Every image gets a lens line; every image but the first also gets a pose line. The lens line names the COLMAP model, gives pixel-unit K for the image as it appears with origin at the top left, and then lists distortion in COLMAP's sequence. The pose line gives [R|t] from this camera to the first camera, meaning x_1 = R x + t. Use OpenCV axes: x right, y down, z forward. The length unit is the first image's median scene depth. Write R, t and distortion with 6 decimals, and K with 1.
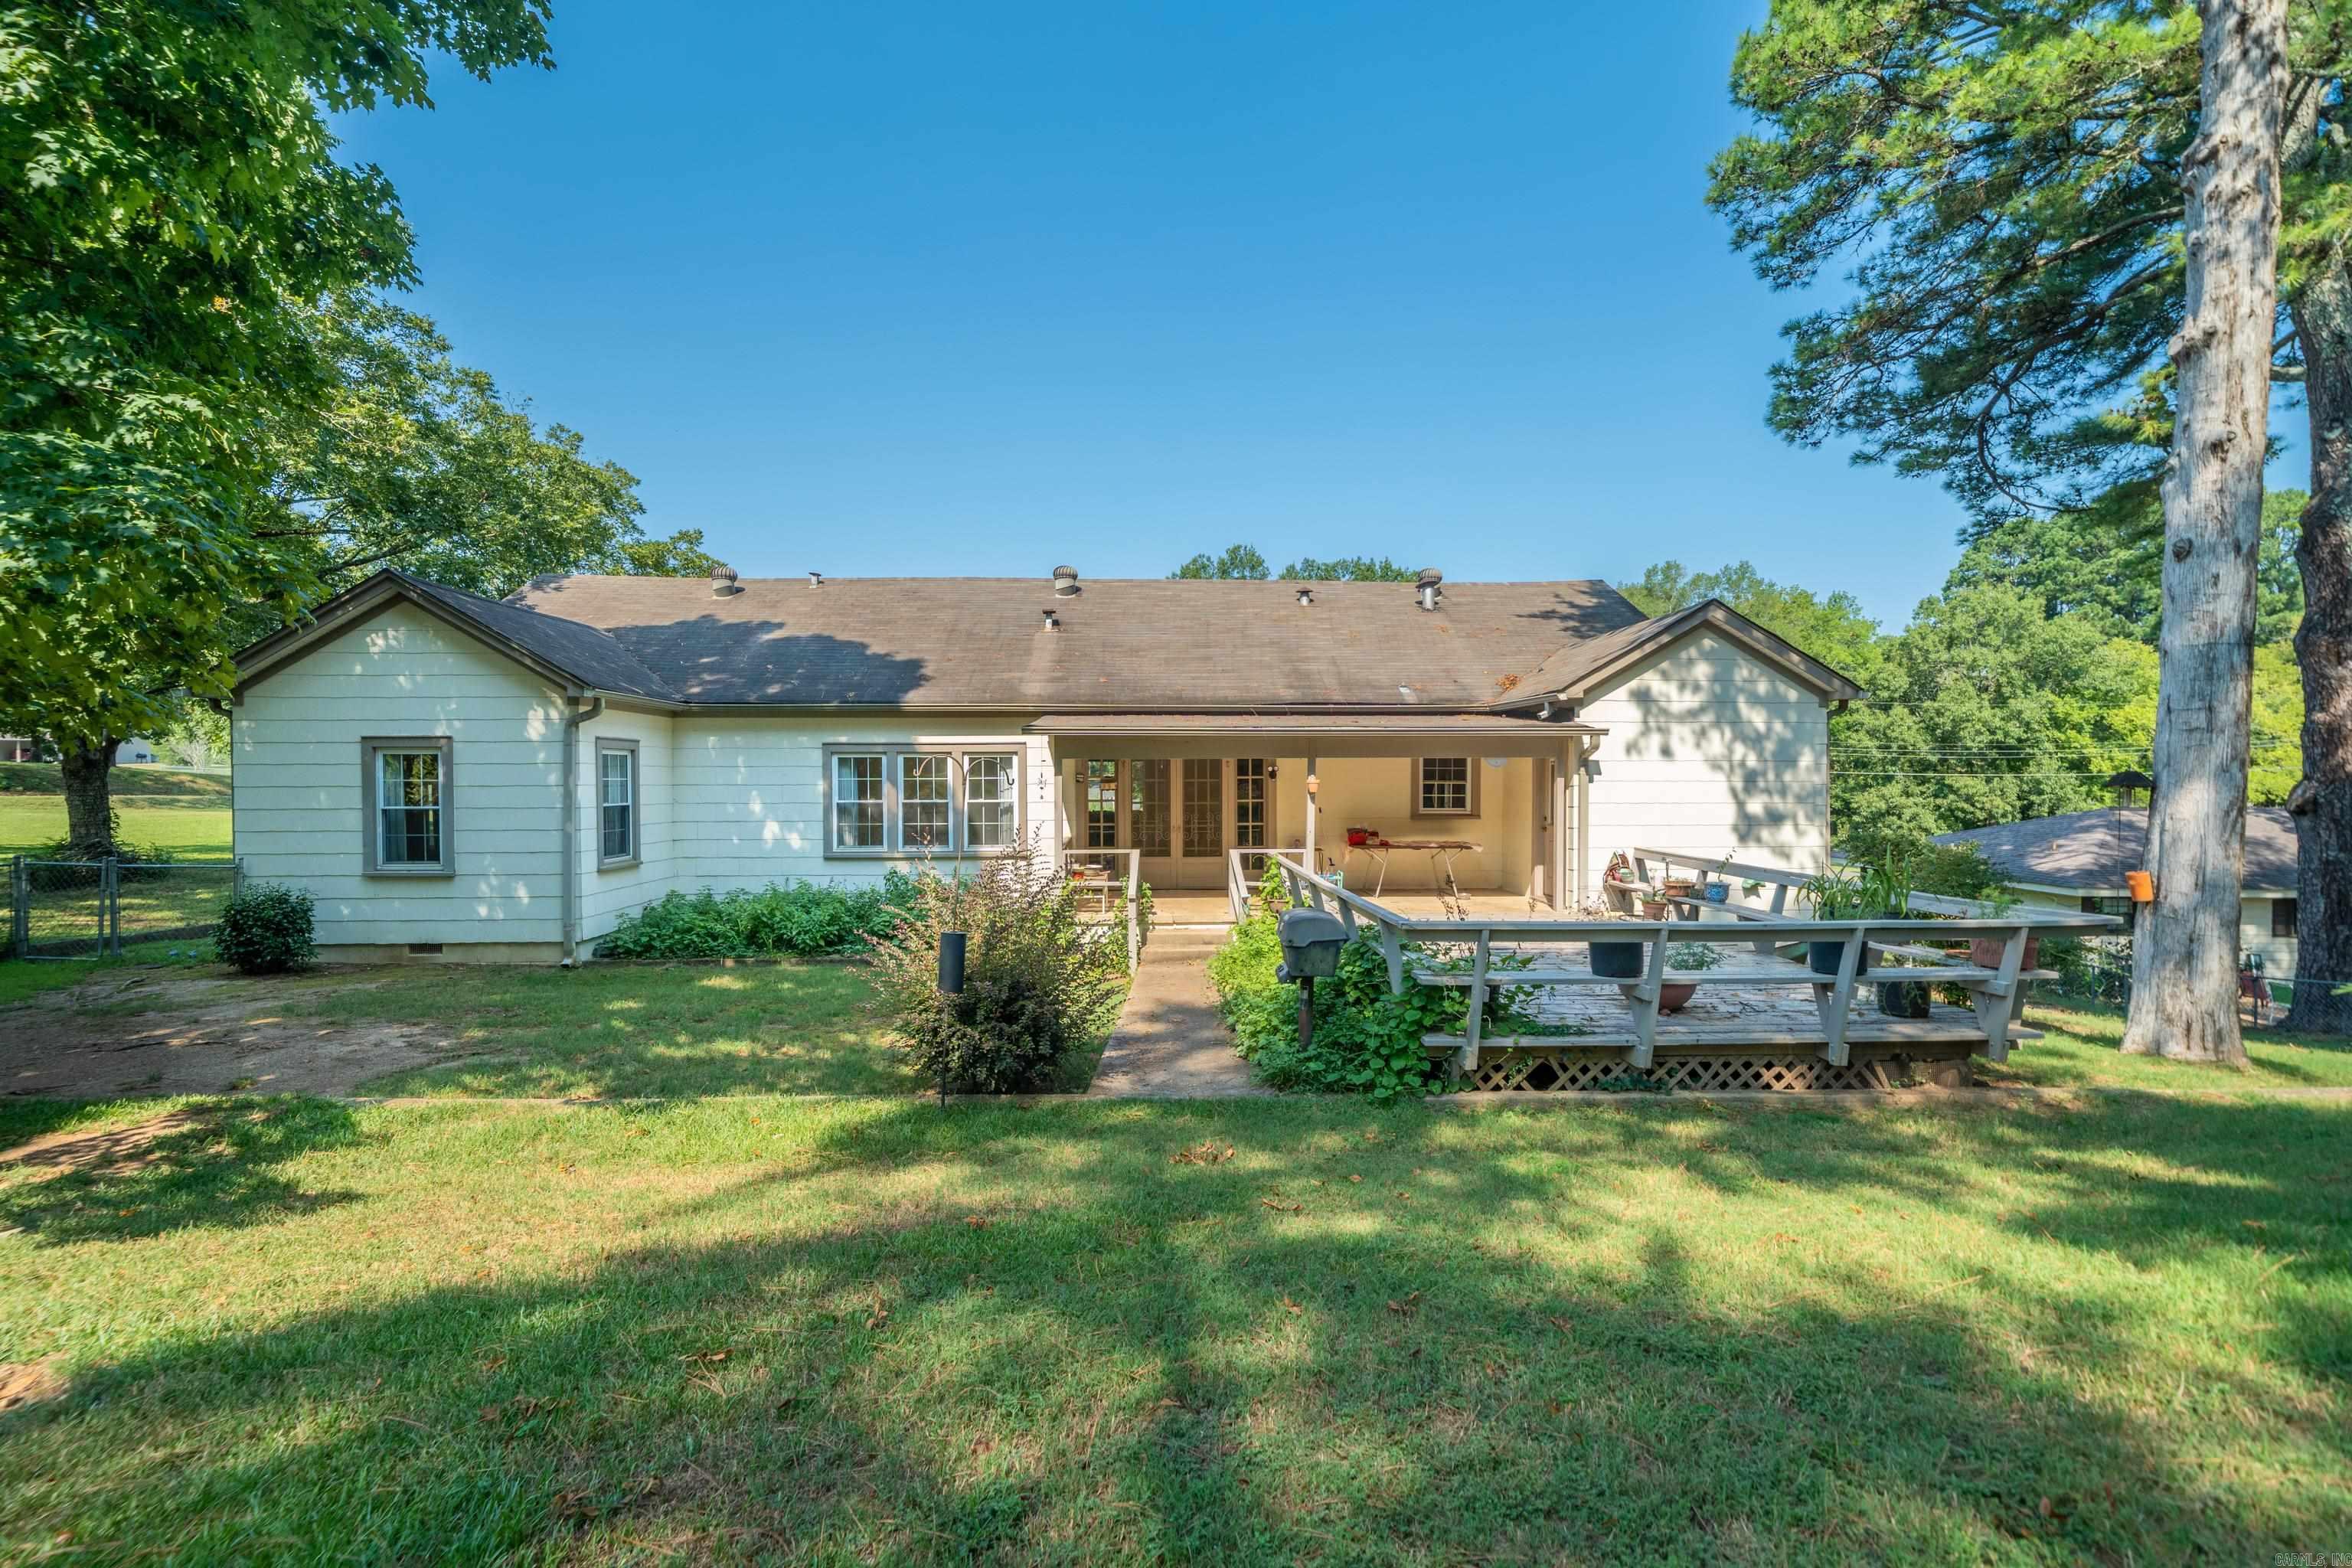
lens RADIAL K [[988.8, 0, 1176.0], [0, 988.8, 784.0], [0, 0, 1]] dist [-0.000764, 0.000031]
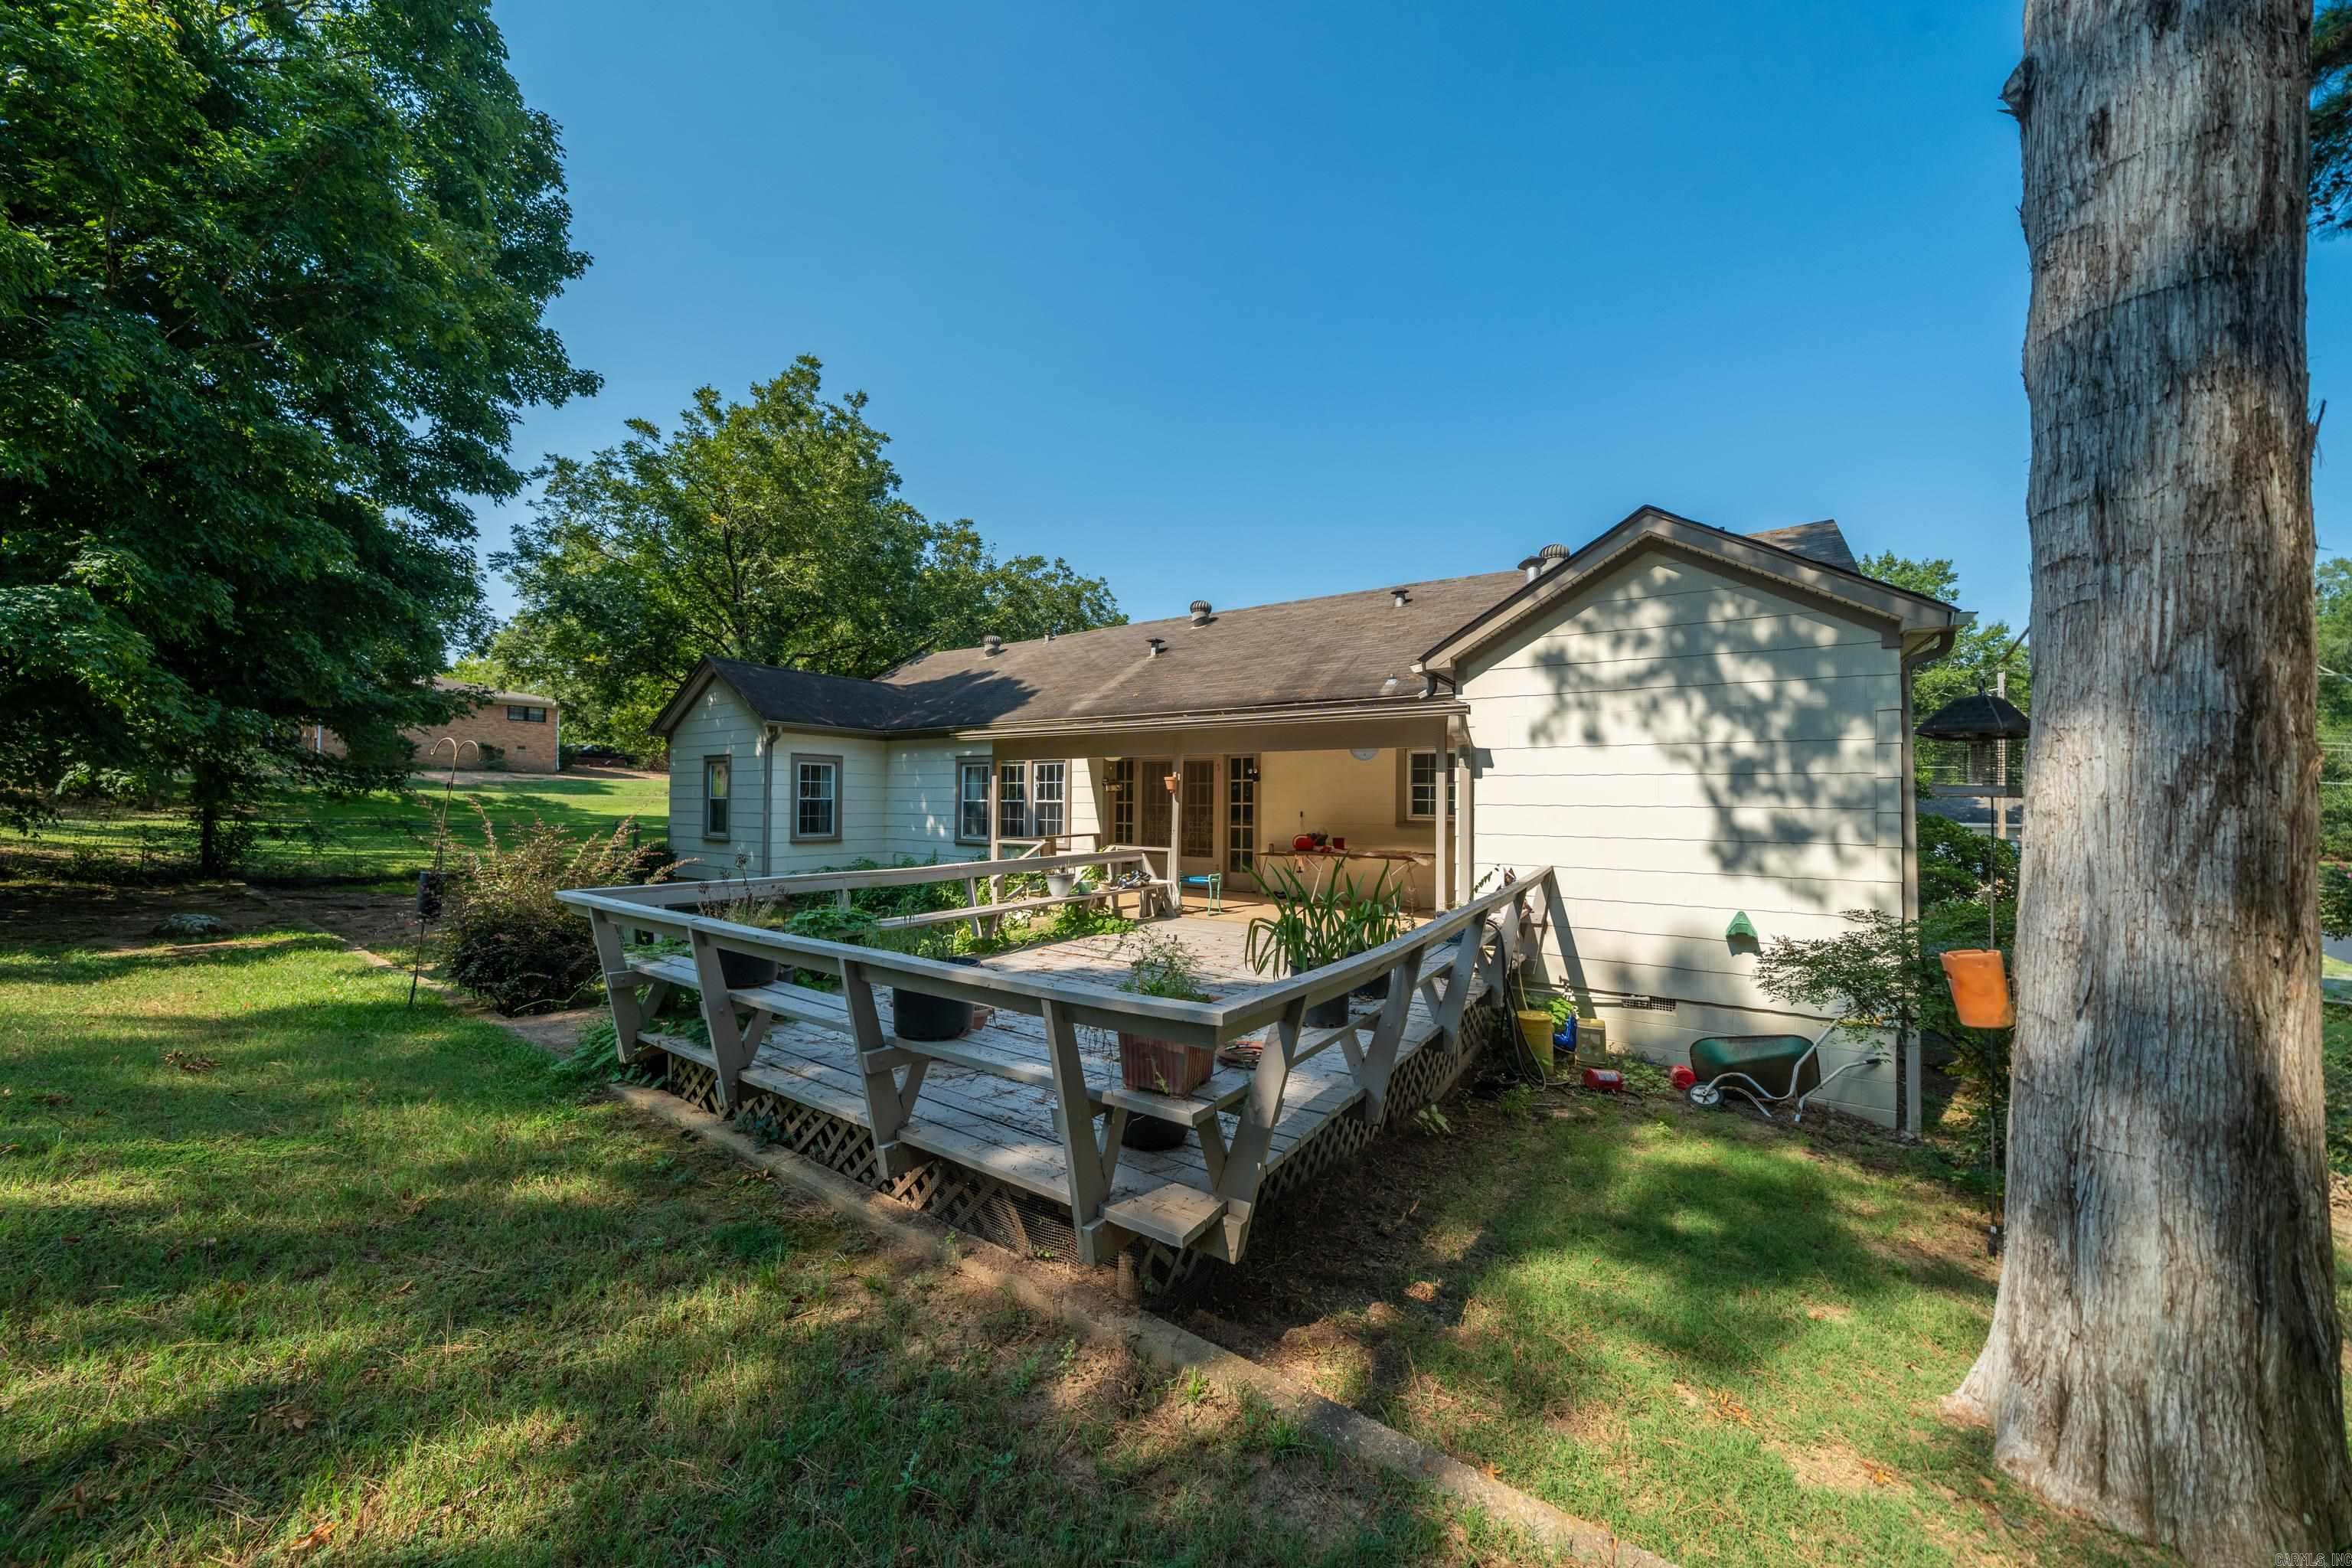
lens RADIAL K [[791.1, 0, 1176.0], [0, 791.1, 784.0], [0, 0, 1]] dist [0.000316, -0.000070]
pose [[0.805611, -0.003028, -0.592437, 0.590296], [-0.014659, 0.999579, -0.025042, 0.020675], [0.592264, 0.028859, 0.805227, 0.365849]]
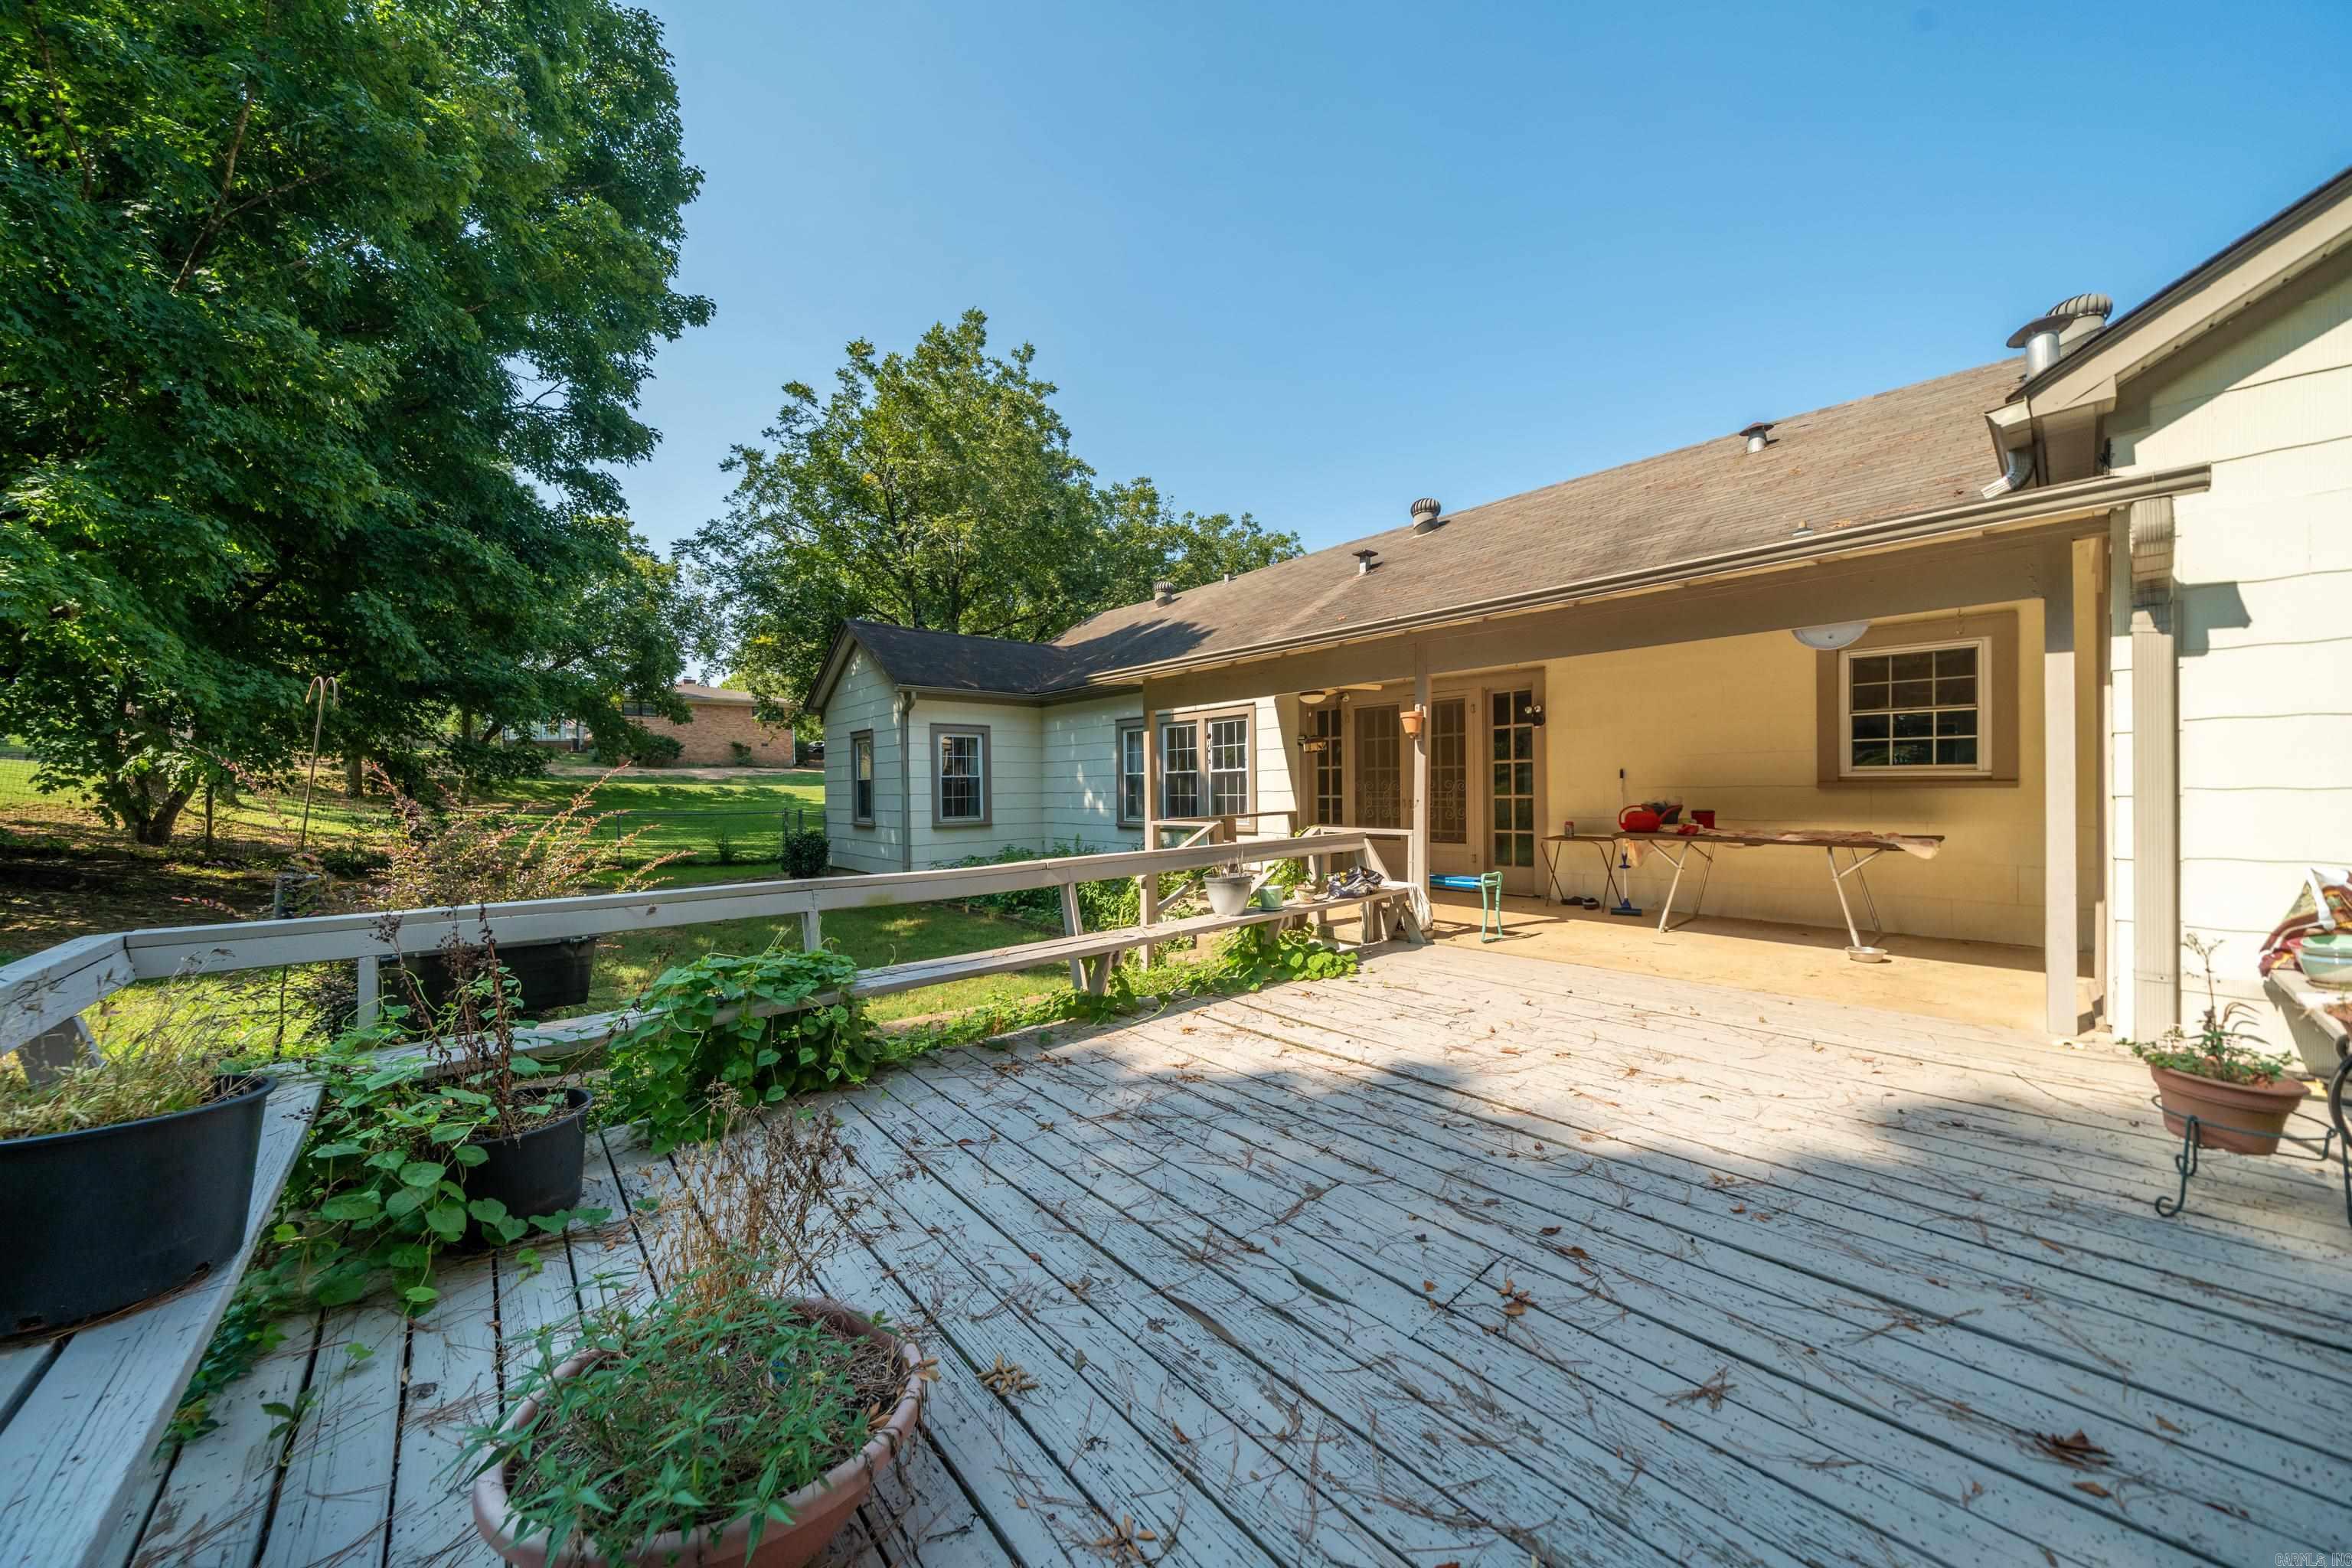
lens RADIAL K [[791.1, 0, 1176.0], [0, 791.1, 784.0], [0, 0, 1]] dist [0.000316, -0.000070]
pose [[0.634167, -0.008575, -0.773149, 0.403411], [0.008831, 0.999954, -0.003847, 0.037235], [0.773146, -0.004388, 0.634213, 0.579095]]
